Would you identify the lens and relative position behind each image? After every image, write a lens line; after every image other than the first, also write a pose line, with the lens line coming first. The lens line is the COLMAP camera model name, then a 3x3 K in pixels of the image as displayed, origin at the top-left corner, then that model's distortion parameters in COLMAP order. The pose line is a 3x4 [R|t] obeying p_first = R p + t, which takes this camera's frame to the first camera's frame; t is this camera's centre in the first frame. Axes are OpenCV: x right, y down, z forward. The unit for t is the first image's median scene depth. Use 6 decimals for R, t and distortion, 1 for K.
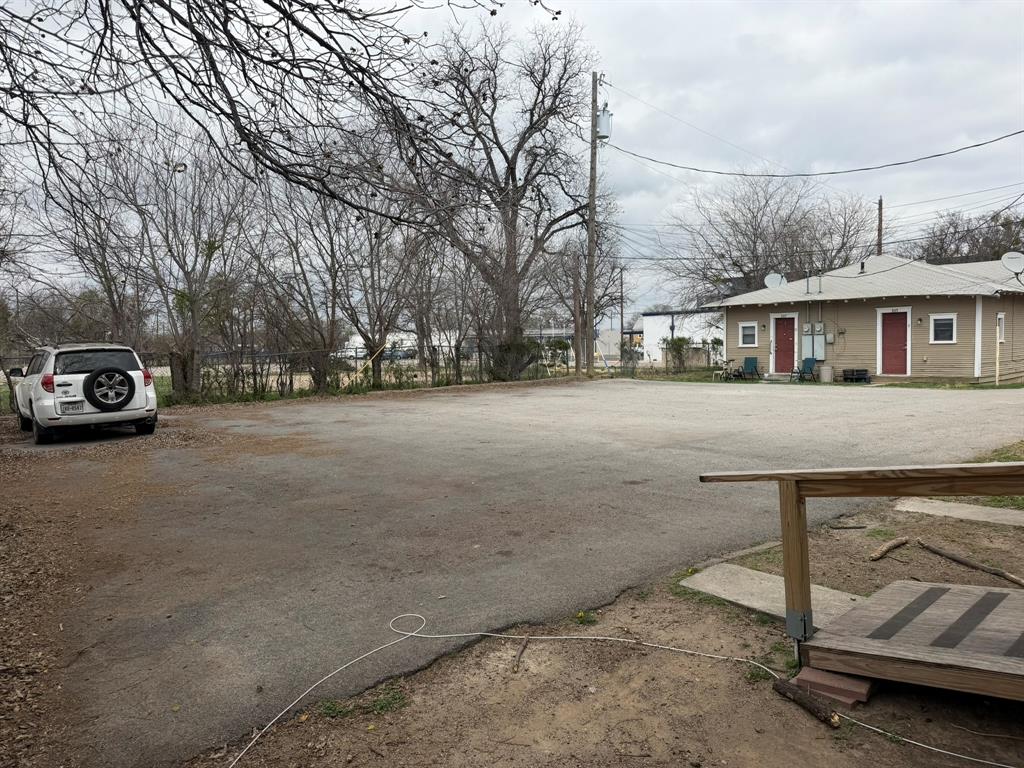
lens RADIAL K [[715.2, 0, 512.0], [0, 715.2, 384.0], [0, 0, 1]] dist [0.185712, -0.345997]
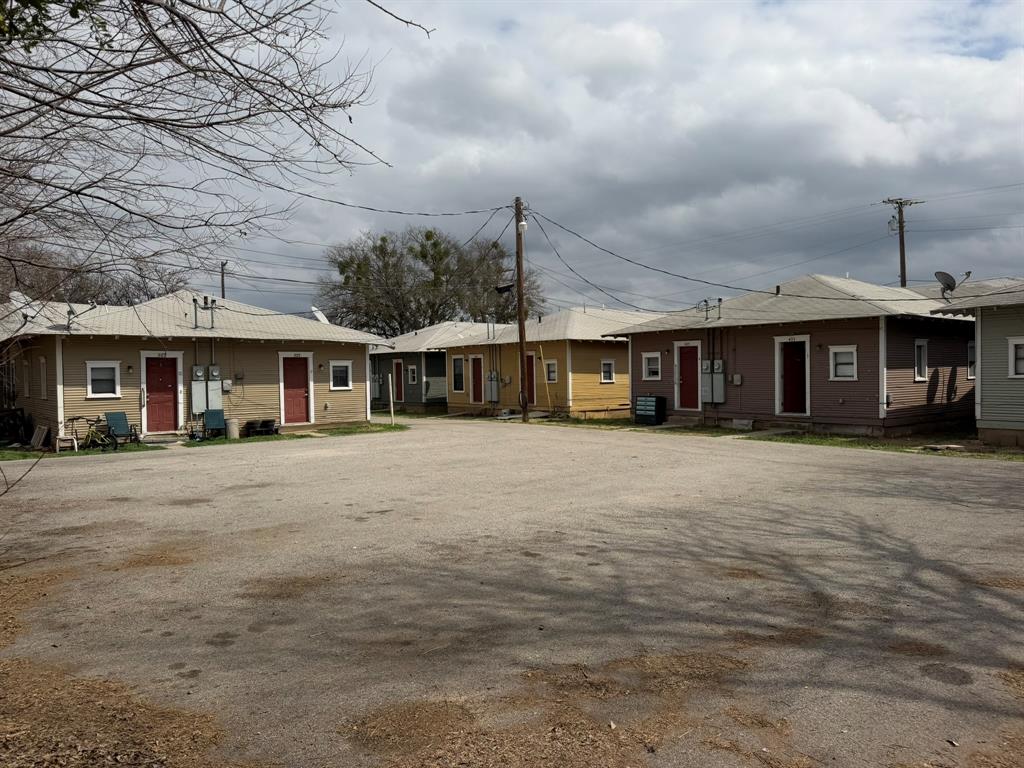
lens RADIAL K [[715.2, 0, 512.0], [0, 715.2, 384.0], [0, 0, 1]] dist [0.185712, -0.345997]
pose [[0.029700, 0.007948, 0.999527, -0.375914], [0.071854, 0.997364, -0.010066, -0.032858], [-0.996973, 0.072119, 0.029050, 0.665451]]
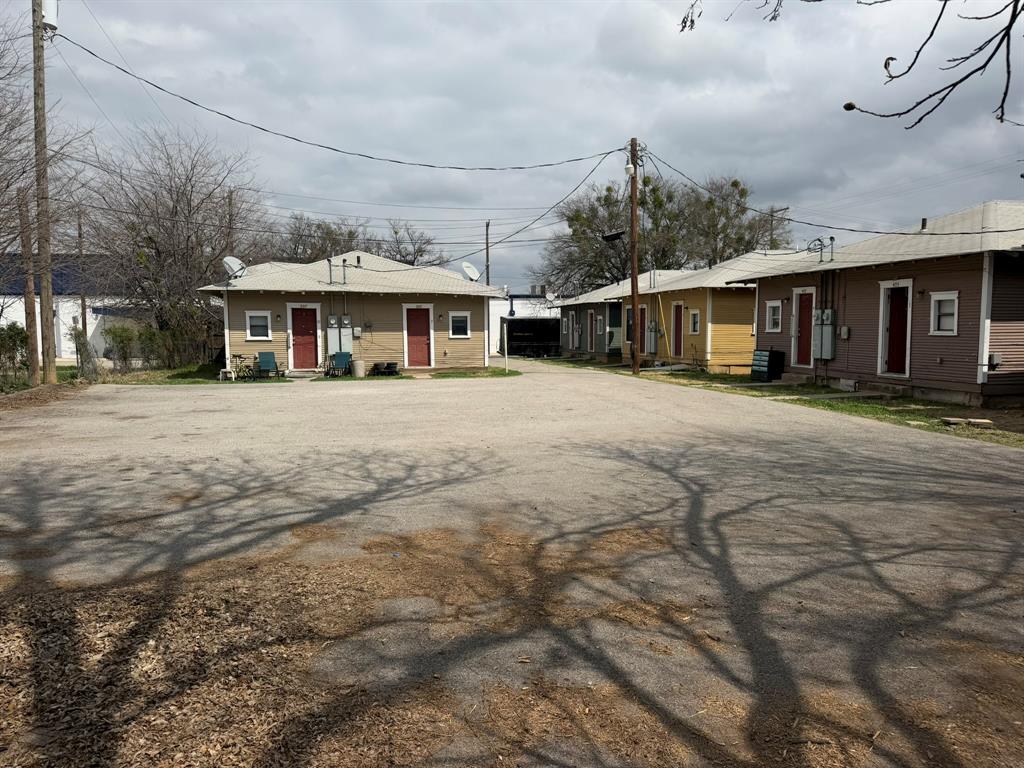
lens RADIAL K [[715.2, 0, 512.0], [0, 715.2, 384.0], [0, 0, 1]] dist [0.185712, -0.345997]
pose [[0.474700, -0.049166, 0.878773, -0.317843], [0.045487, 0.998475, 0.031292, -0.013974], [-0.878971, 0.025119, 0.476213, 0.367372]]
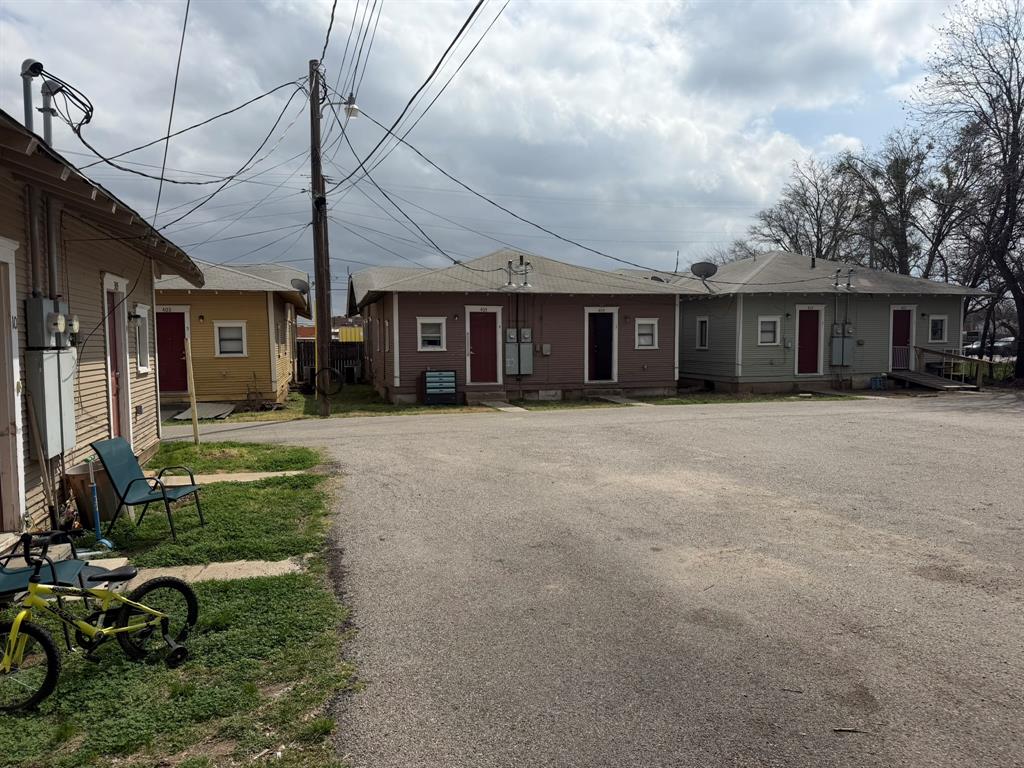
lens RADIAL K [[715.2, 0, 512.0], [0, 715.2, 384.0], [0, 0, 1]] dist [0.185712, -0.345997]
pose [[-0.905726, 0.008682, 0.423774, 0.182362], [0.055724, 0.993552, 0.098741, -0.071396], [-0.420184, 0.113047, -0.900370, 1.184707]]
